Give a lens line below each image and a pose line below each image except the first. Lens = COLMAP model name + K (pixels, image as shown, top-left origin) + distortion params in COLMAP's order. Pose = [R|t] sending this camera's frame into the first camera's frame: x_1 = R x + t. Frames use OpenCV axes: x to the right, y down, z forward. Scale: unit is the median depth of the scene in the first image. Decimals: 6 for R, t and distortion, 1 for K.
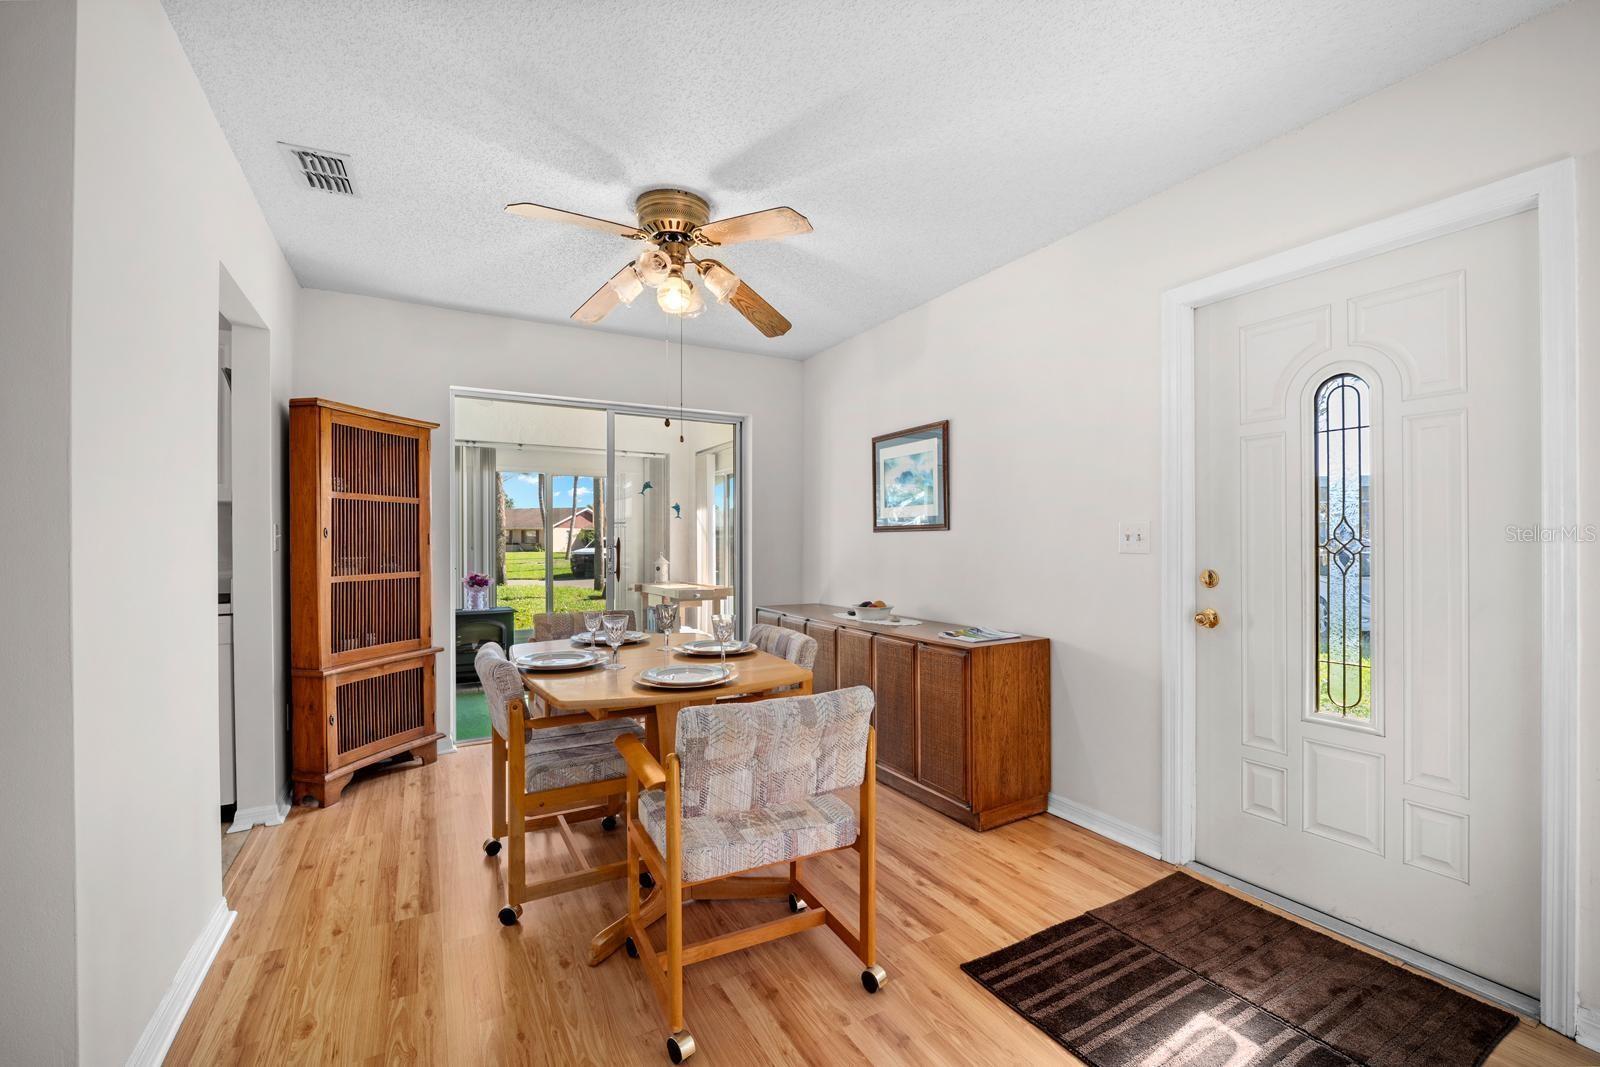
lens RADIAL K [[671.6, 0, 807.9], [0, 671.6, 542.9], [0, 0, 1]] dist [-0.015503, 0.000631]
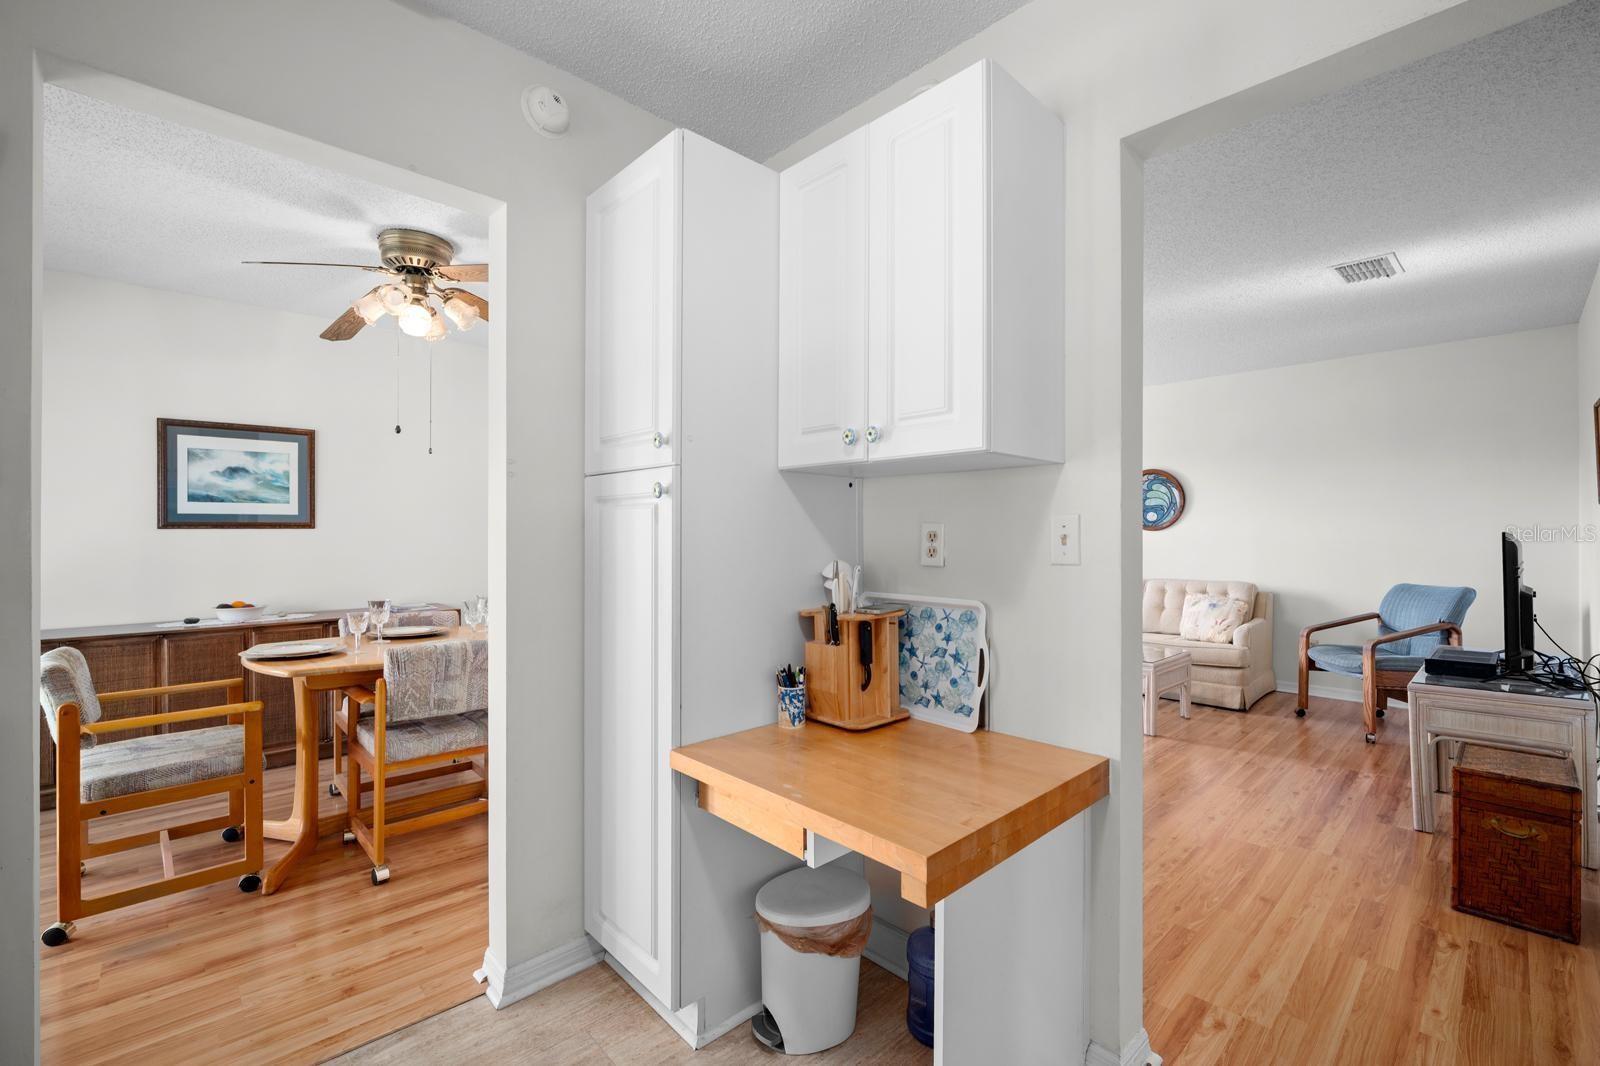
lens RADIAL K [[671.6, 0, 814.3], [0, 671.6, 530.8], [0, 0, 1]] dist [-0.015503, 0.000631]
pose [[-0.227156, 0.005177, 0.973845, -1.389874], [0.006758, 0.999970, -0.003740, -0.005592], [-0.973835, 0.005732, -0.227184, 0.555332]]
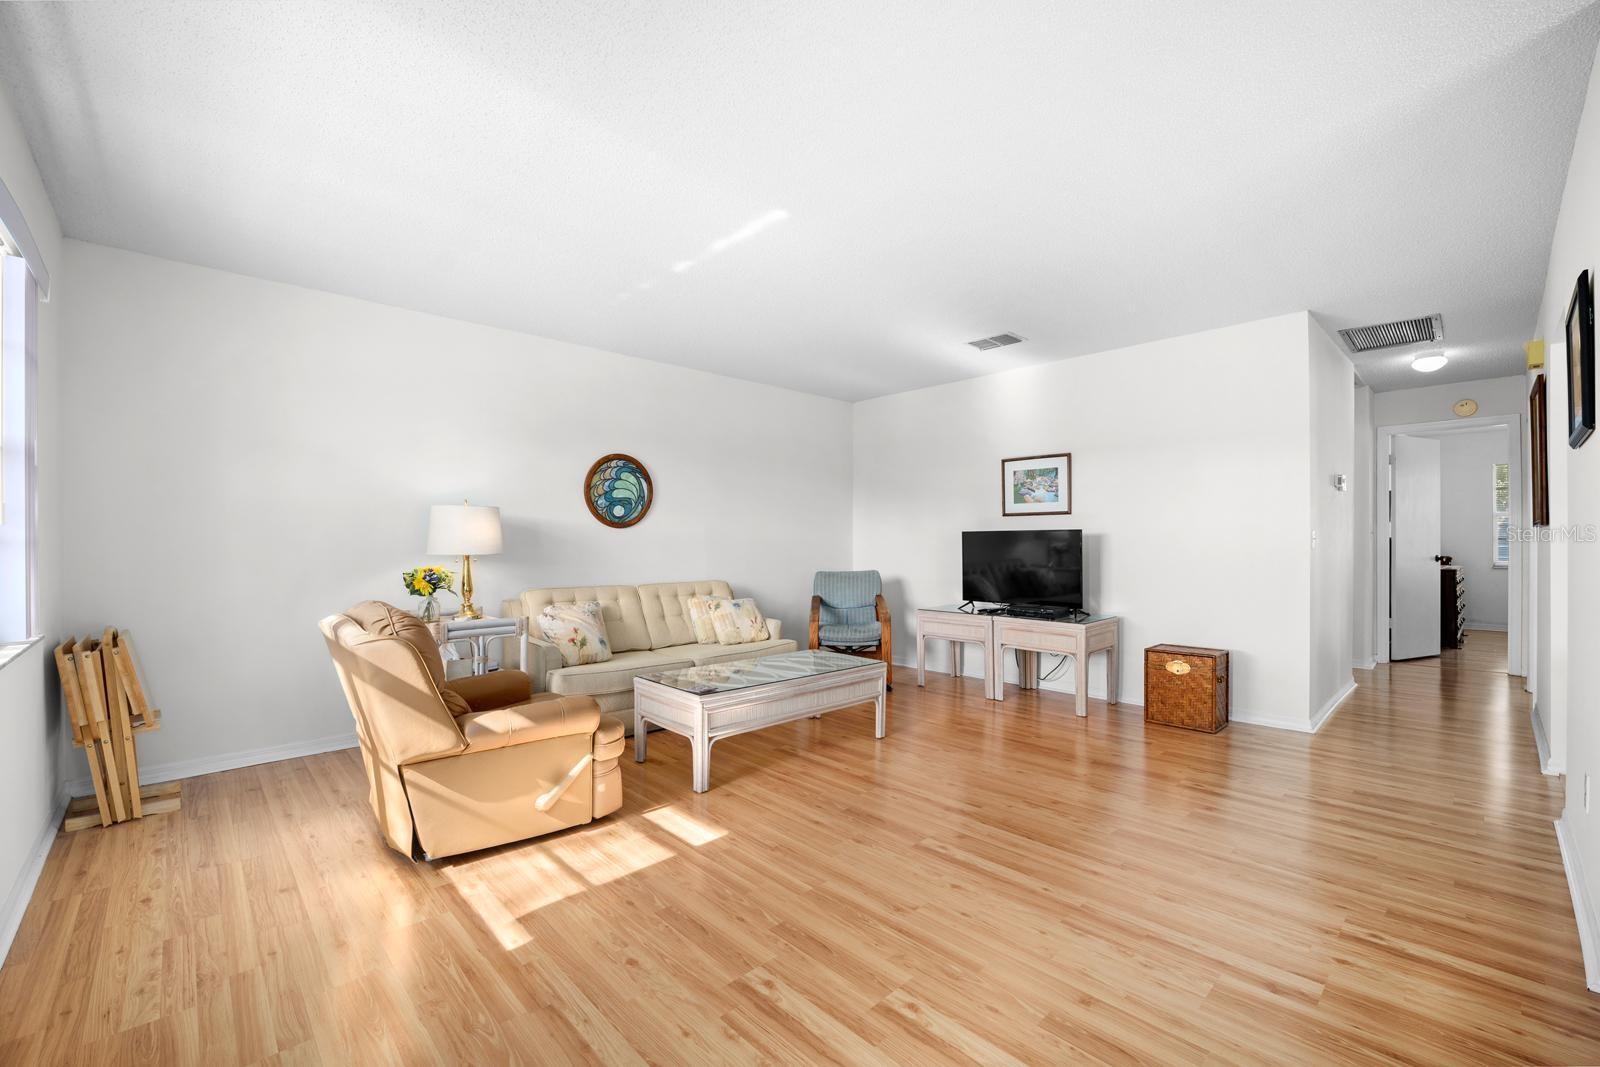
lens RADIAL K [[671.6, 0, 821.3], [0, 671.6, 526.2], [0, 0, 1]] dist [-0.015503, 0.000631]
pose [[-0.969114, -0.006099, -0.246537, 0.386265], [-0.001294, 0.999806, -0.019644, 0.023948], [0.246609, -0.018719, -0.968934, 0.883877]]
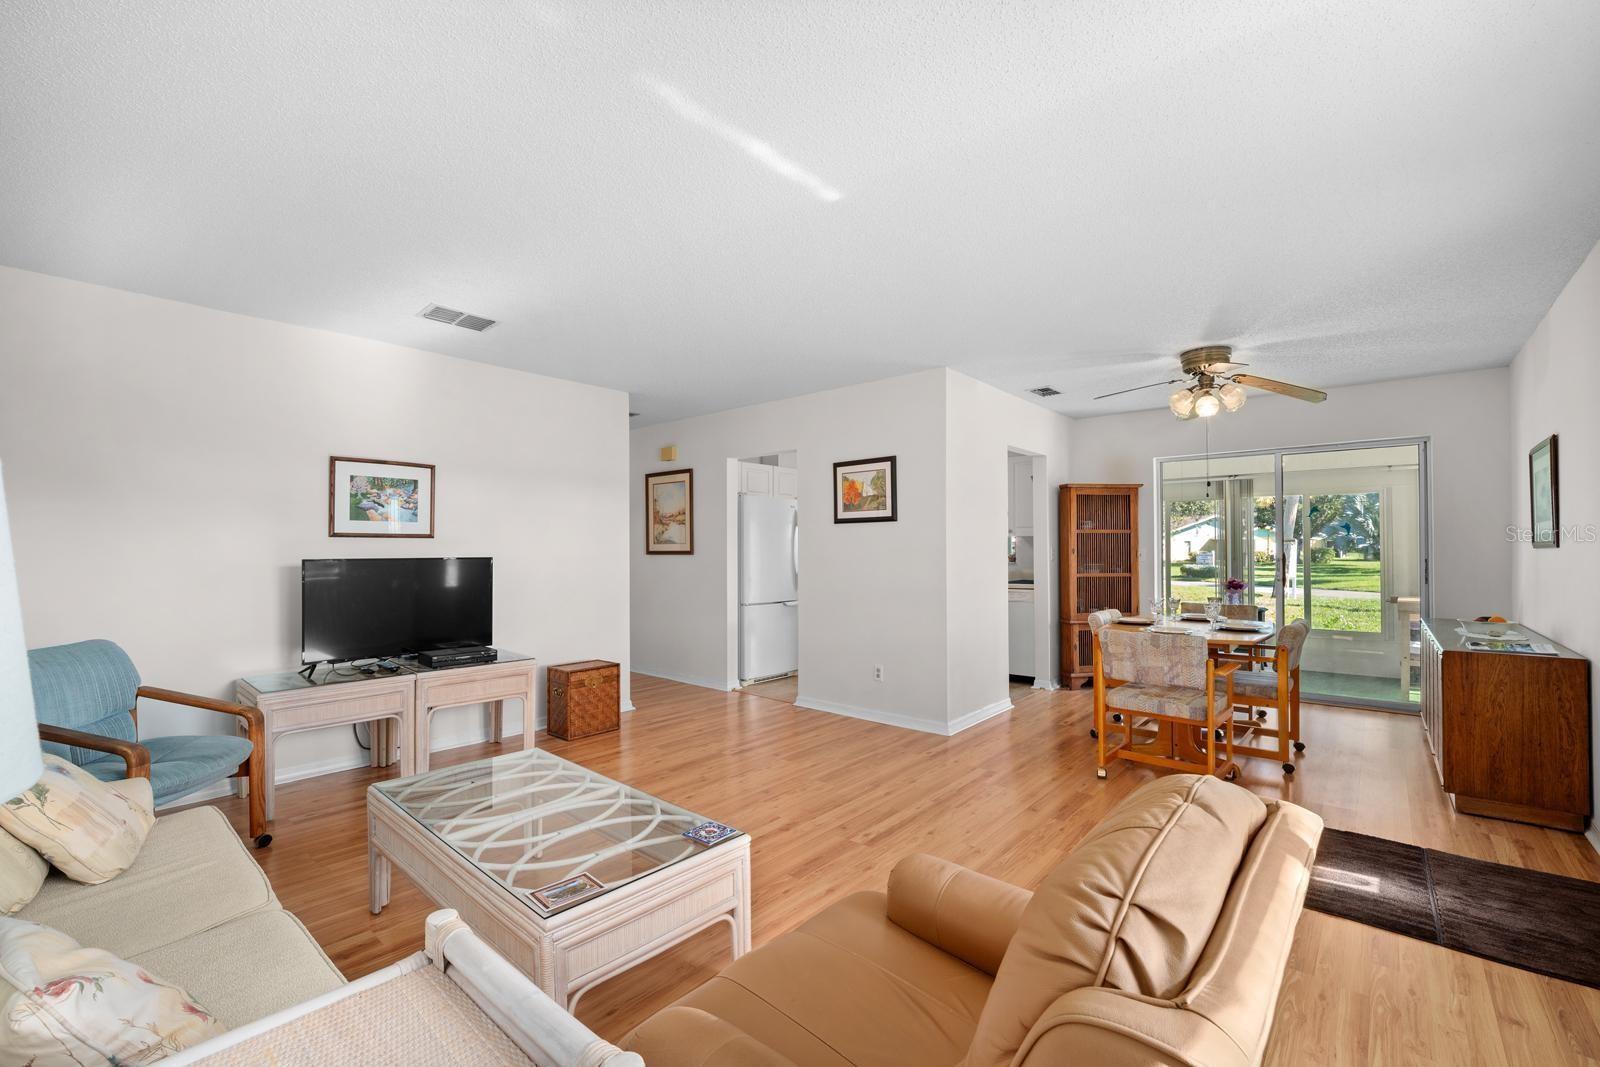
lens RADIAL K [[671.6, 0, 800.3], [0, 671.6, 545.1], [0, 0, 1]] dist [-0.015503, 0.000631]
pose [[0.323224, -0.008682, -0.946283, 1.009639], [-0.000195, 0.999957, -0.009241, -0.016892], [0.946323, 0.003171, 0.323208, -0.456101]]
